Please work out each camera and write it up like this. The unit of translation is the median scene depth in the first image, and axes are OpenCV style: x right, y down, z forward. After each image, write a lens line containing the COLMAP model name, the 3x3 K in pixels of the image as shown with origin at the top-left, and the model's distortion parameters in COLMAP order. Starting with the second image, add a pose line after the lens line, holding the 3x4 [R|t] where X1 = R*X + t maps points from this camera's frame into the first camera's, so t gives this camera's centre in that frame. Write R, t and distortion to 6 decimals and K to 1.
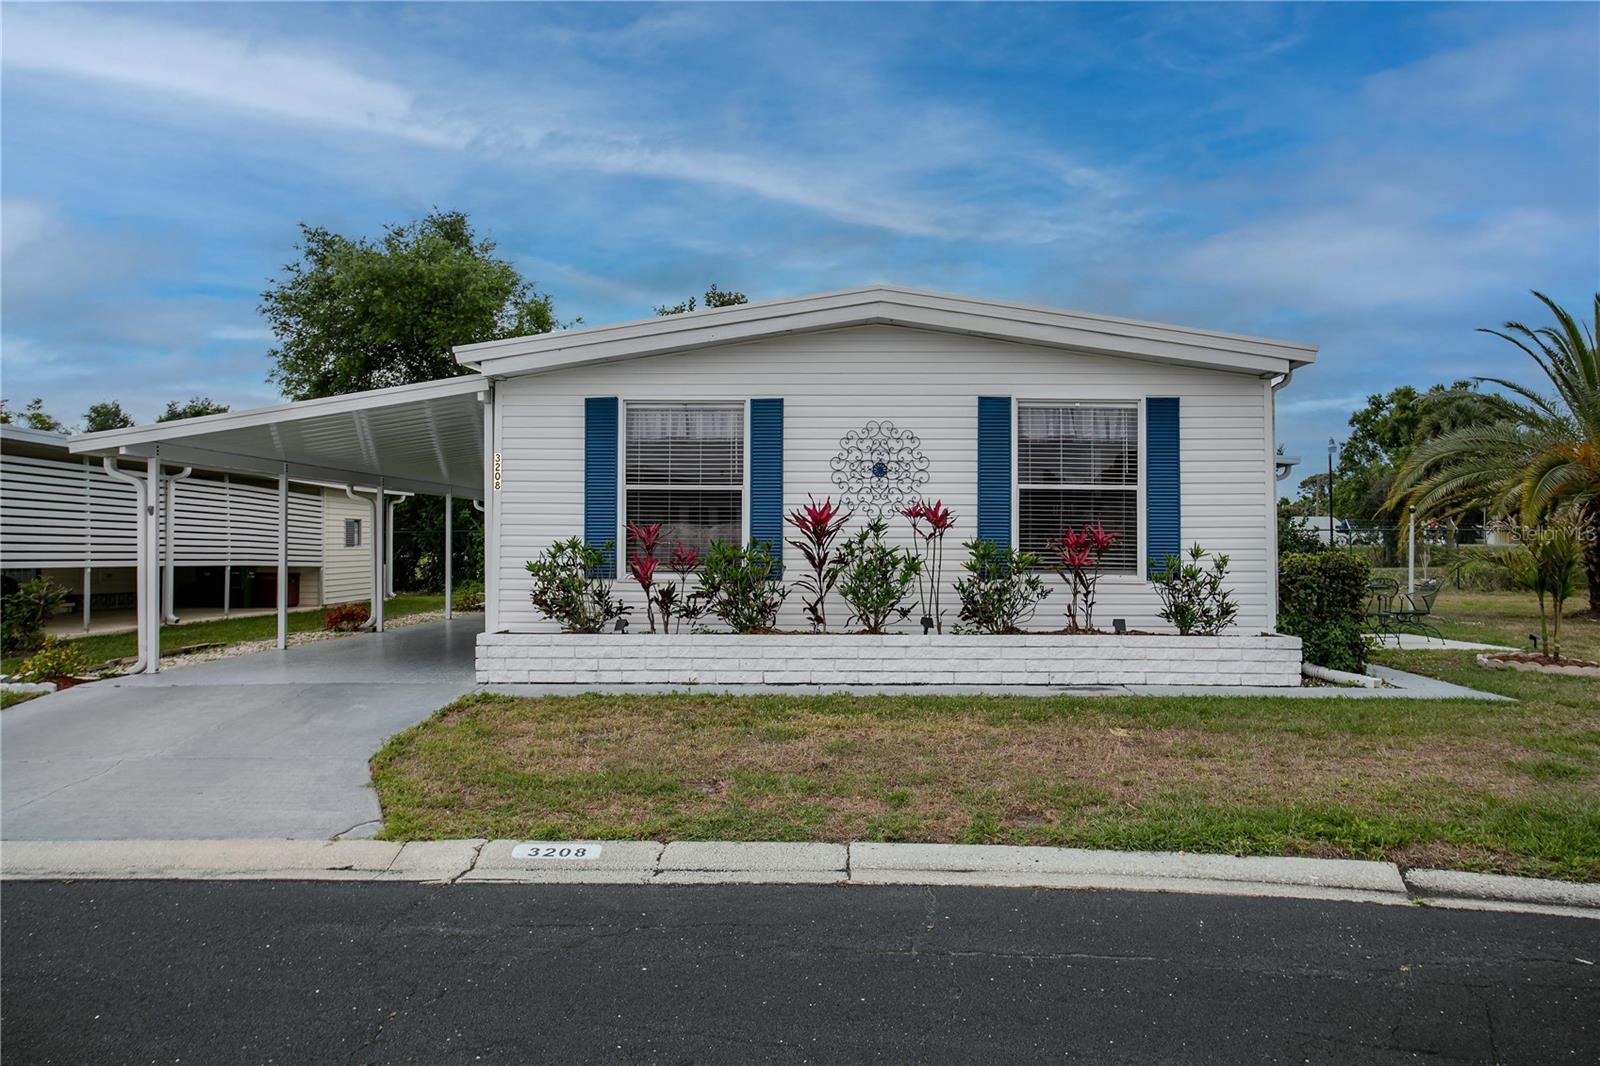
lens RADIAL K [[1186.6, 0, 799.4], [0, 1186.6, 524.9], [0, 0, 1]] dist [-0.009547, 0.009293]
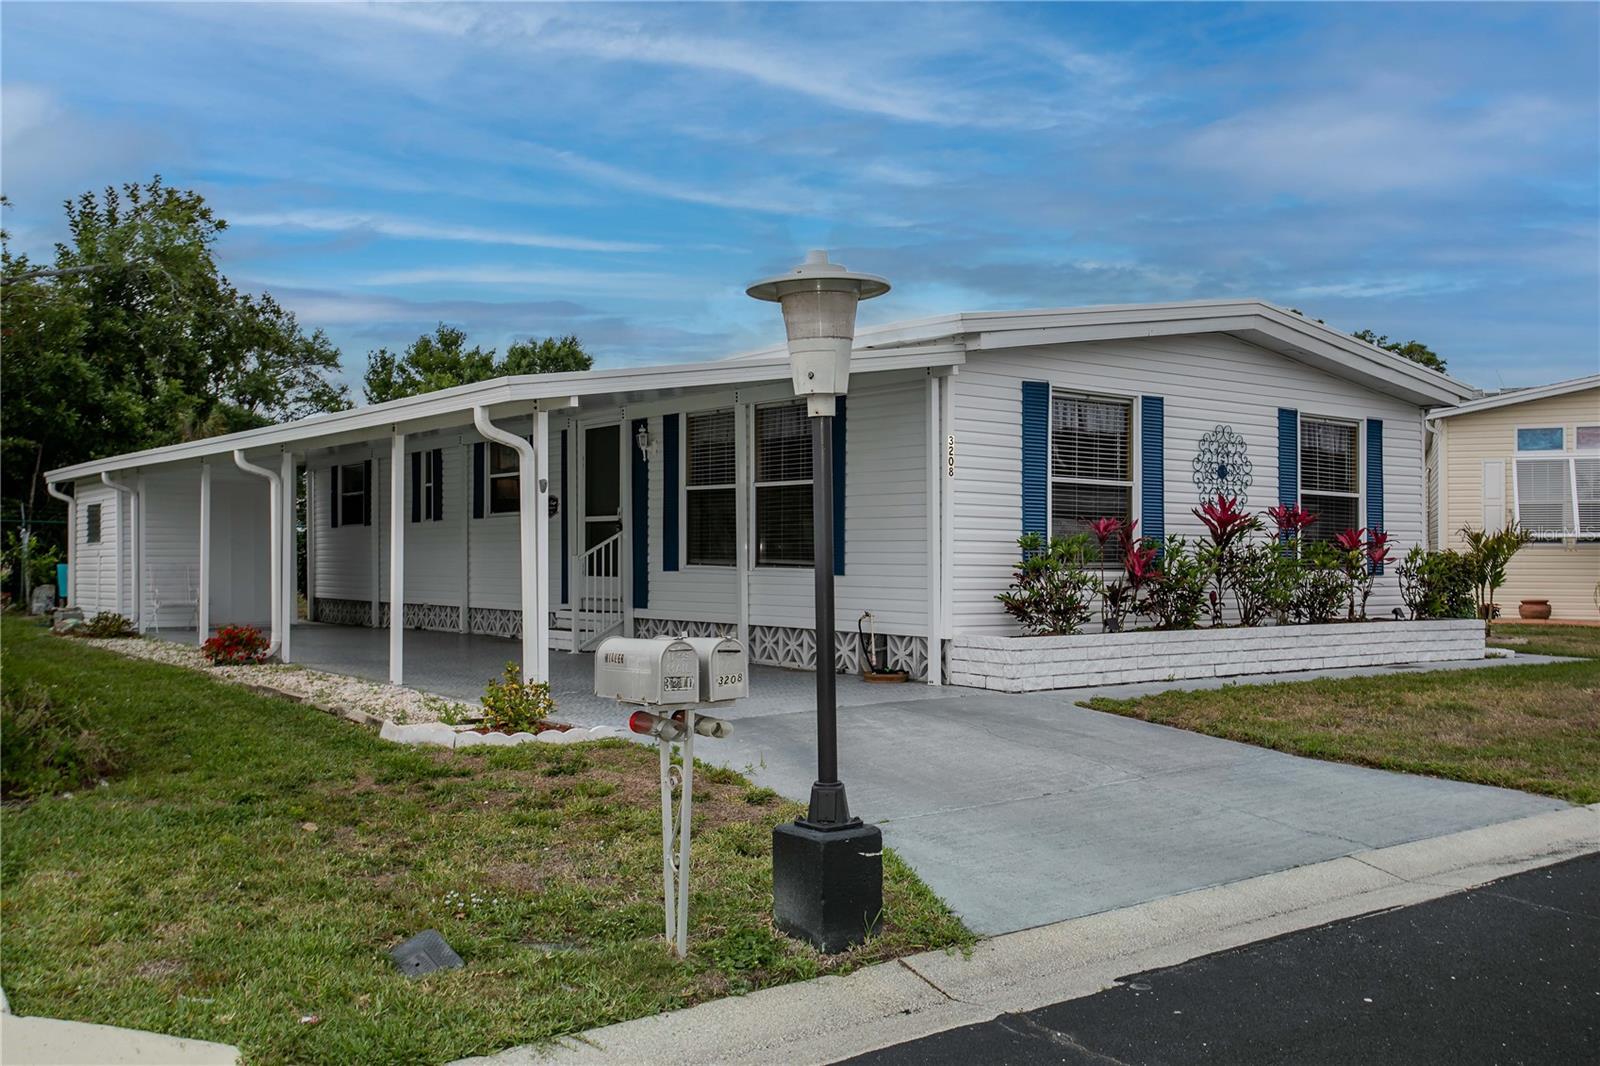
lens RADIAL K [[1459.3, 0, 797.1], [0, 1459.3, 540.9], [0, 0, 1]] dist [0.012529, 0.014623]
pose [[0.781540, 0.010135, 0.623773, -1.032065], [-0.015931, 0.999866, 0.003714, 0.016091], [-0.623652, -0.012840, 0.781597, 0.223760]]
